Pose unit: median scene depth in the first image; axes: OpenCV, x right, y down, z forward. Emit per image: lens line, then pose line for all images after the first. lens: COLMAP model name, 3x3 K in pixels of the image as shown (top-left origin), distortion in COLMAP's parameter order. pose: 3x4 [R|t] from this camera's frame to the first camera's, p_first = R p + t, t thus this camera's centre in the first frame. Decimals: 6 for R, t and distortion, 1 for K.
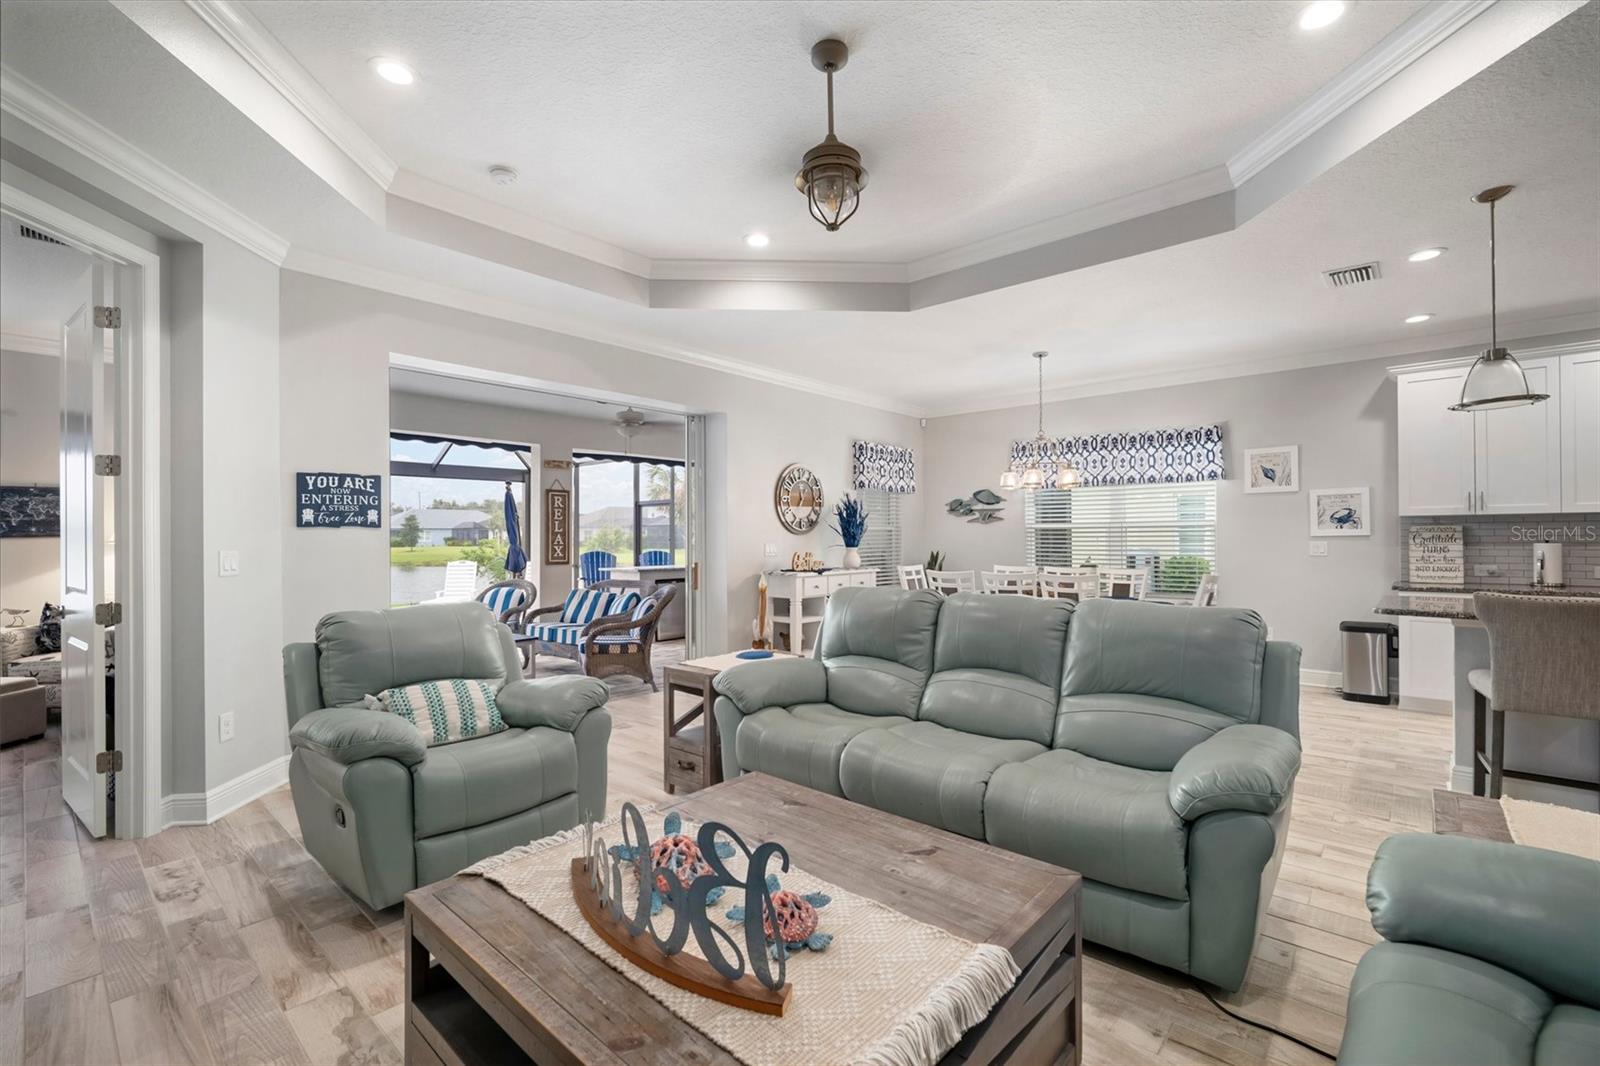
lens RADIAL K [[688.3, 0, 799.5], [0, 688.3, 540.6], [0, 0, 1]] dist [-0.012952, 0.000577]
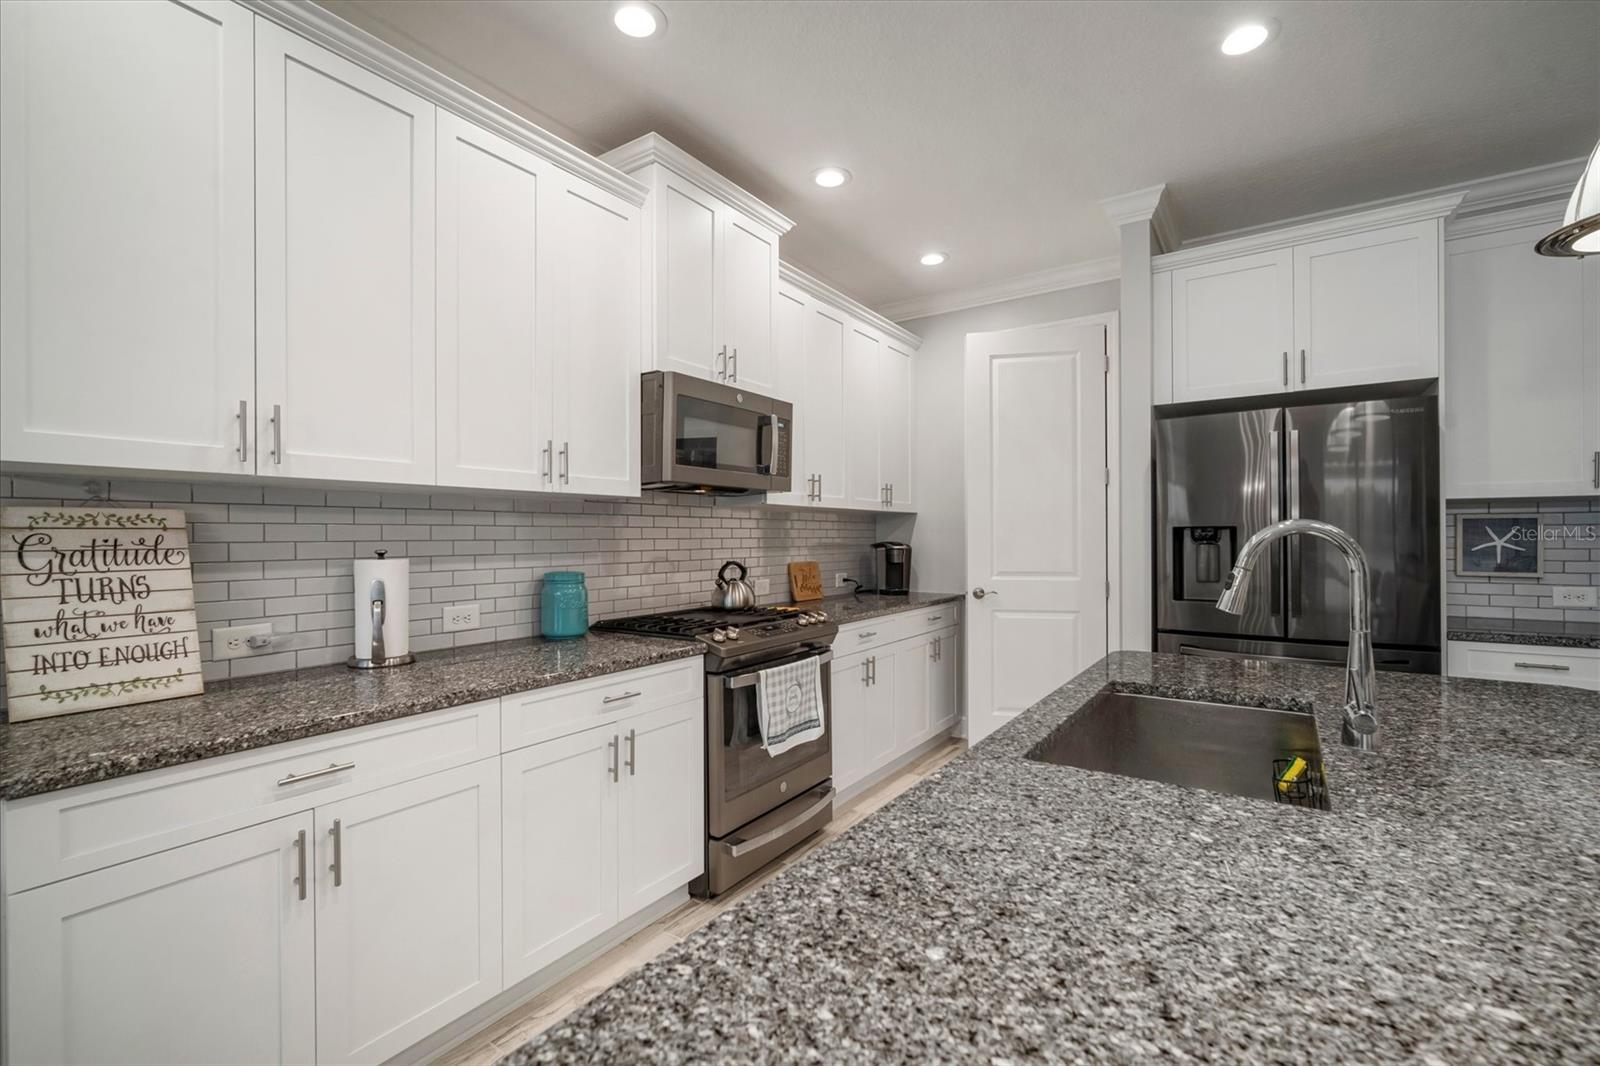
lens RADIAL K [[699.6, 0, 801.3], [0, 699.6, 537.8], [0, 0, 1]] dist [-0.009898, 0.002774]
pose [[-0.128724, 0.001164, 0.991680, 0.554083], [0.007763, 0.999970, -0.000166, -0.006083], [-0.991650, 0.007677, -0.128729, 0.685242]]
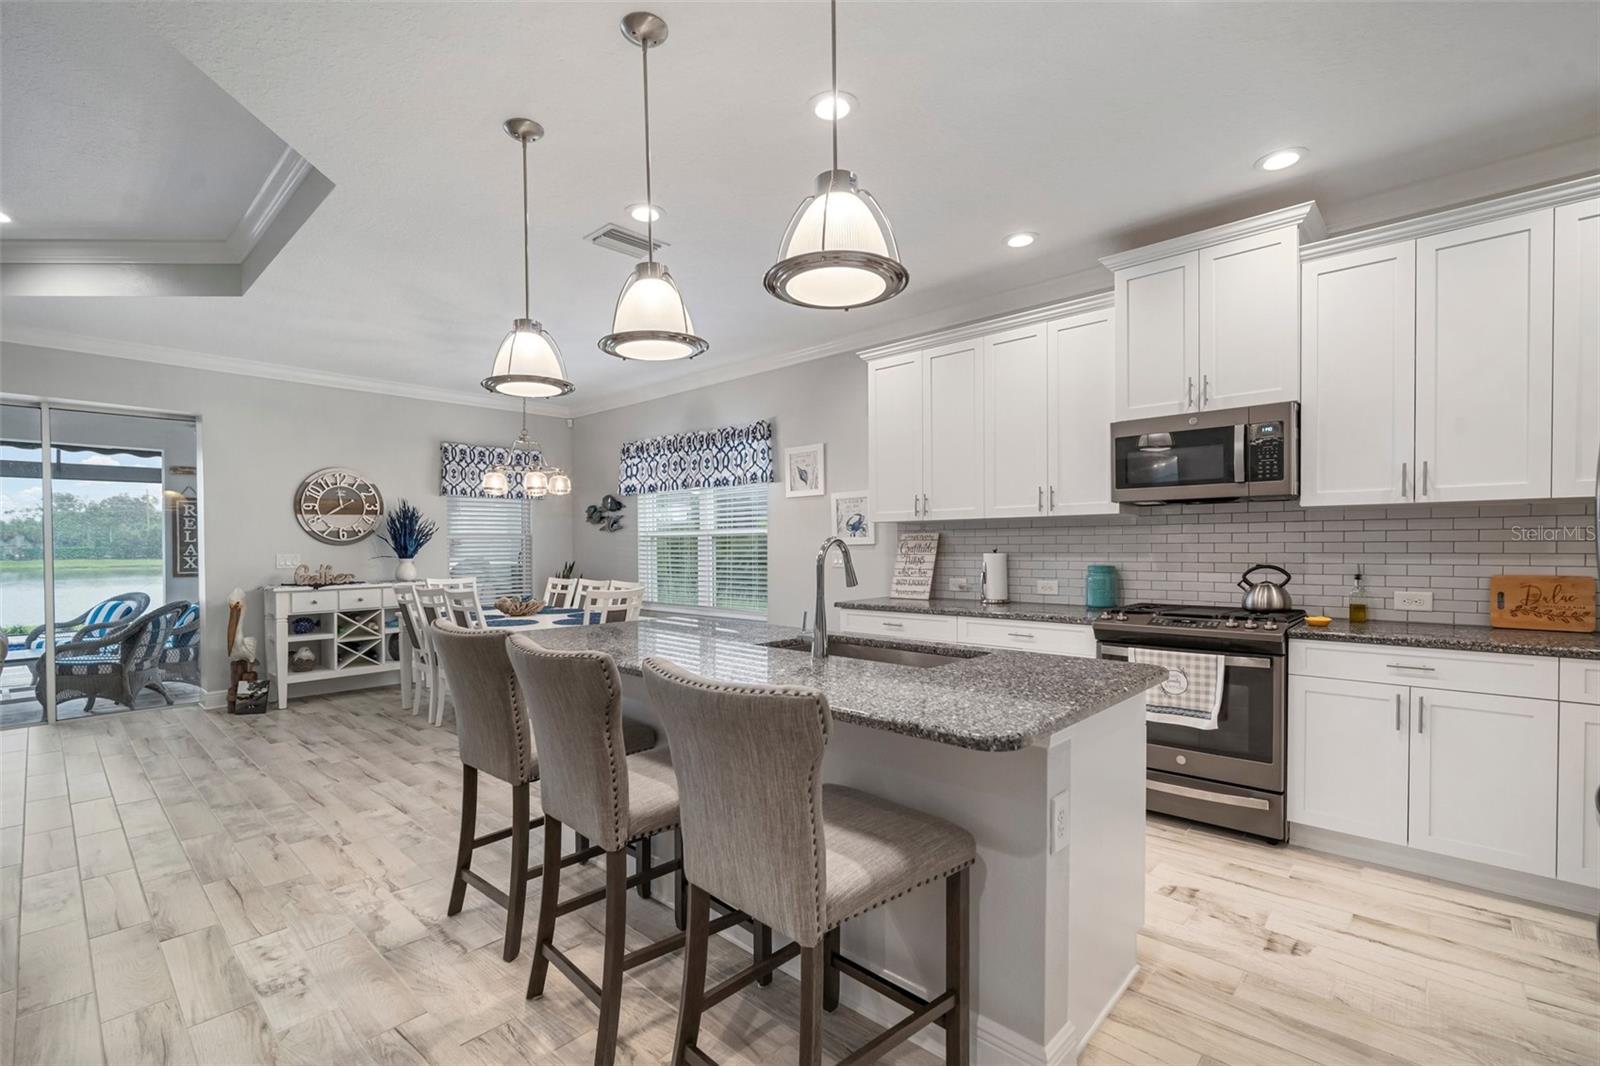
lens RADIAL K [[714.4, 0, 797.8], [0, 714.4, 555.4], [0, 0, 1]] dist [-0.005280, 0.000751]
pose [[0.999751, -0.002834, -0.022155, 0.743473], [0.003053, 0.999947, 0.009848, -0.002683], [0.022126, -0.009913, 0.999706, 0.070413]]
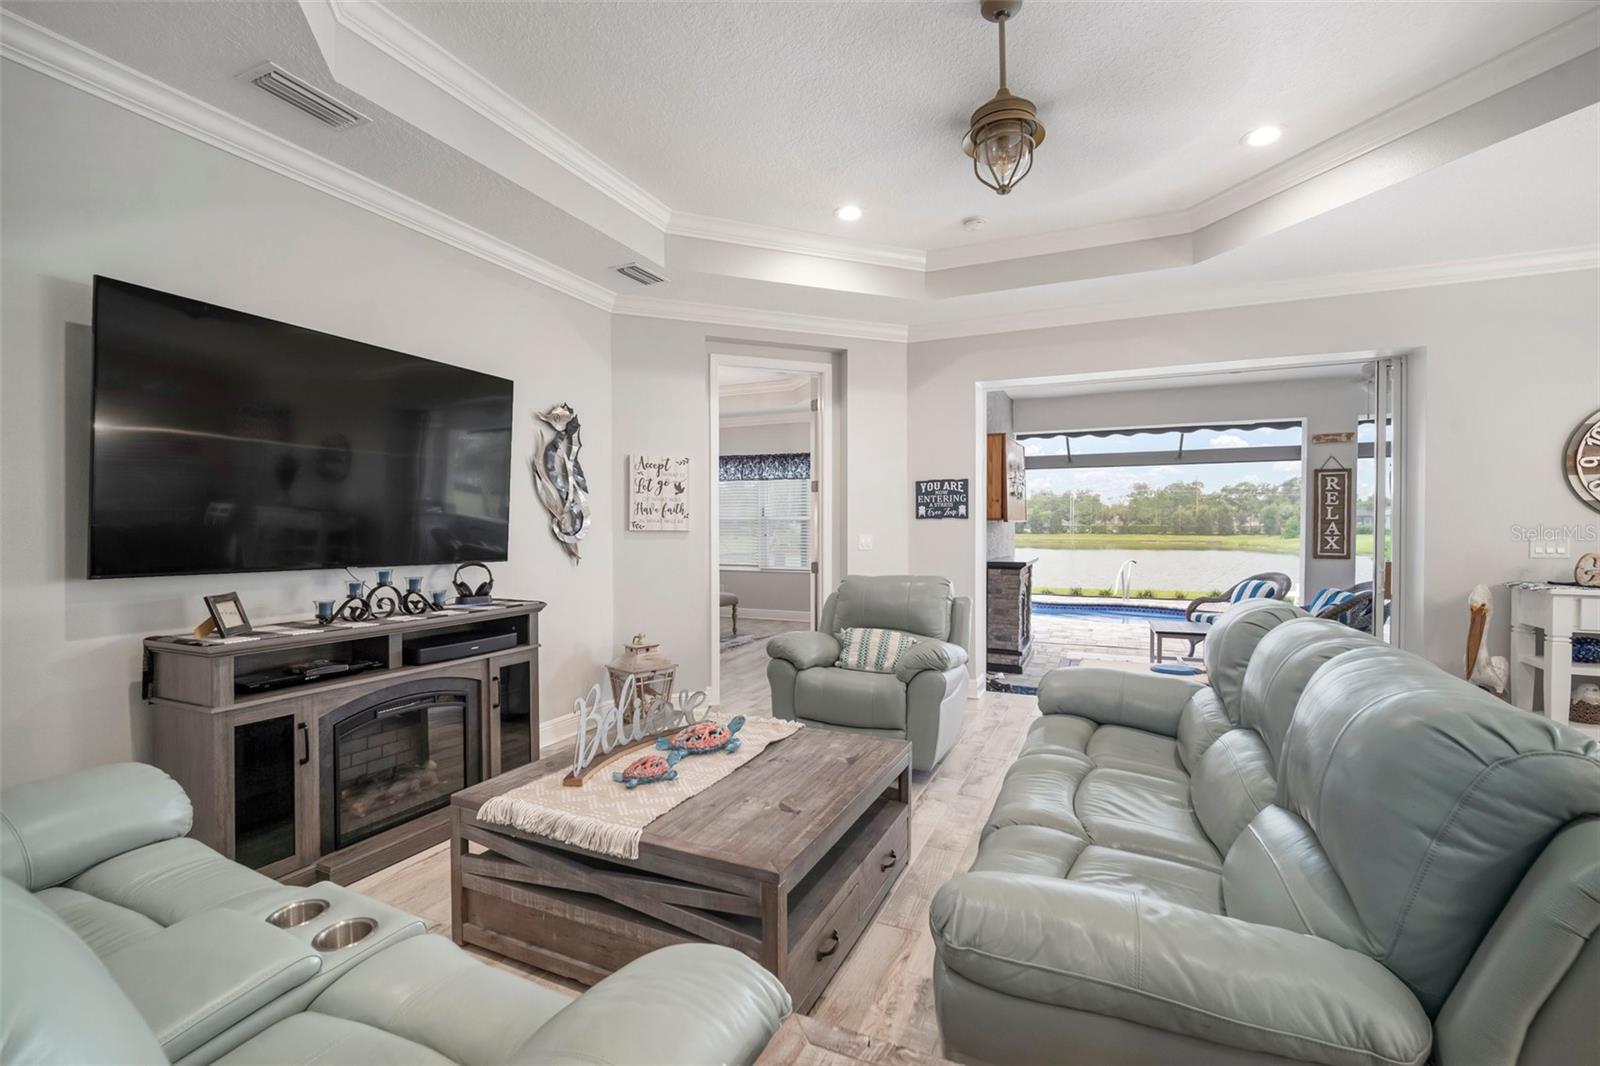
lens RADIAL K [[699.6, 0, 801.3], [0, 699.6, 537.8], [0, 0, 1]] dist [-0.009898, 0.002774]
pose [[0.293383, 0.018434, -0.955817, 0.393859], [-0.005396, 0.999830, 0.017627, -0.002928], [0.955980, -0.000014, 0.293433, 0.212182]]
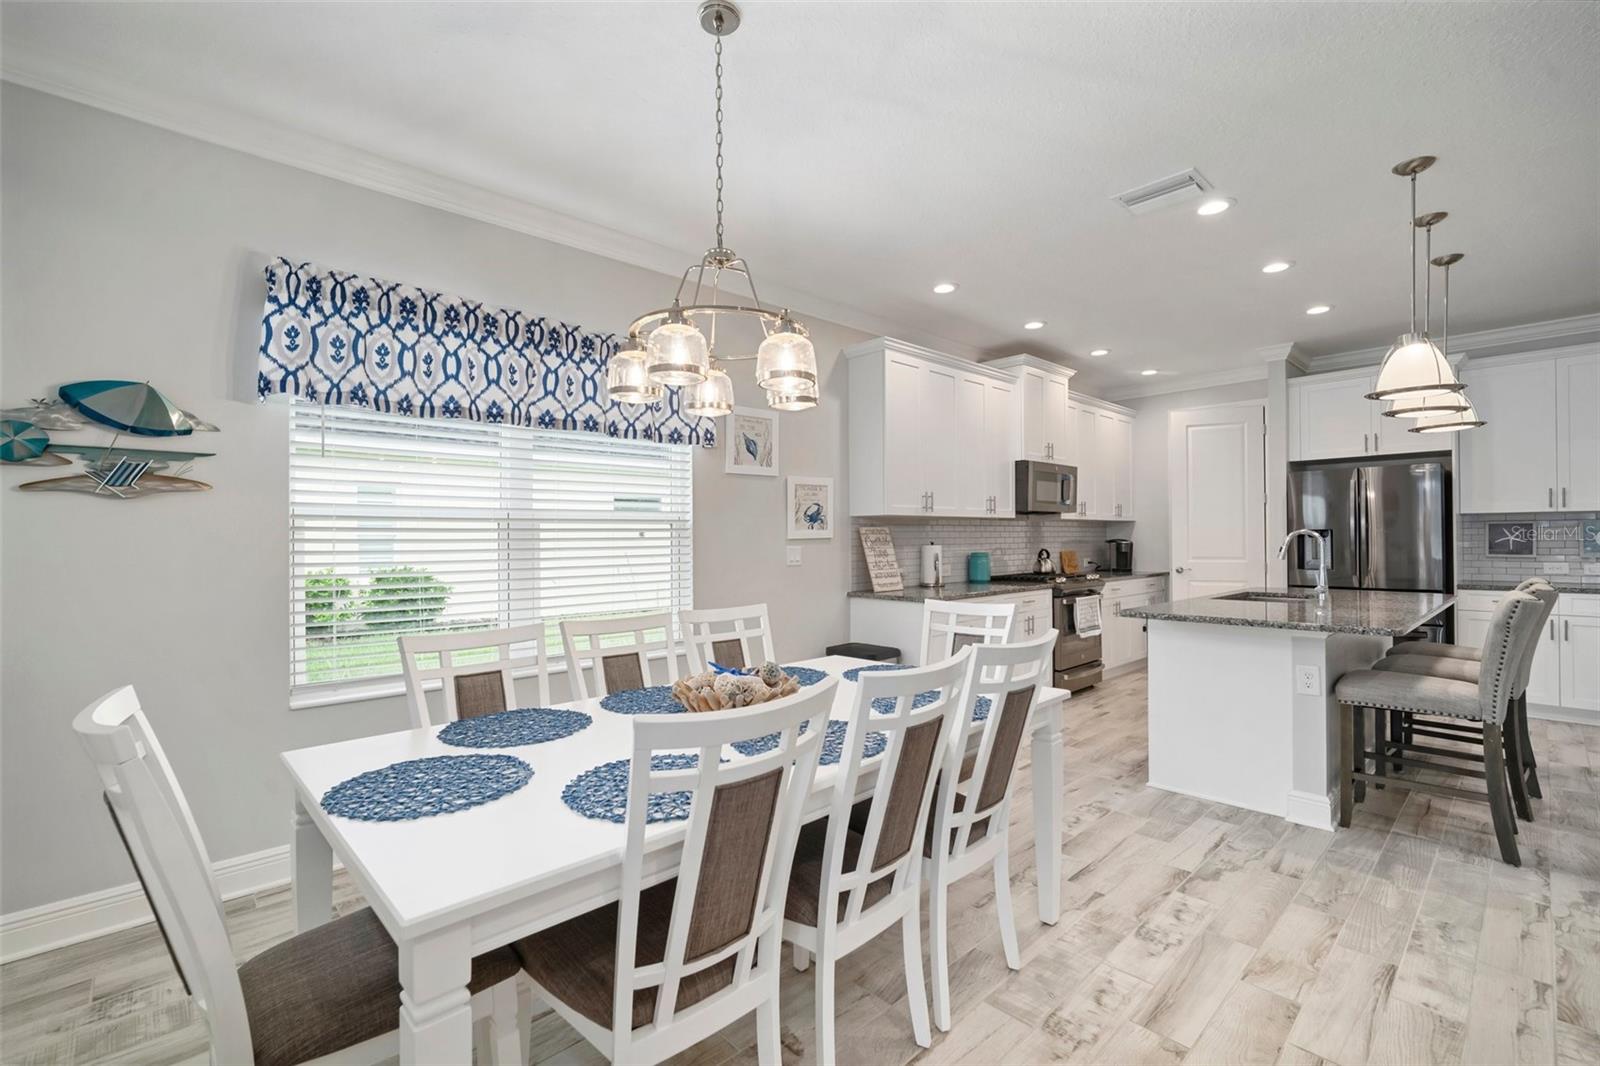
lens RADIAL K [[699.6, 0, 801.3], [0, 699.6, 537.8], [0, 0, 1]] dist [-0.009898, 0.002774]
pose [[0.091914, 0.003242, 0.995762, 0.002639], [0.010936, 0.999931, -0.004265, -0.004449], [-0.995707, 0.011282, 0.091872, 0.943288]]
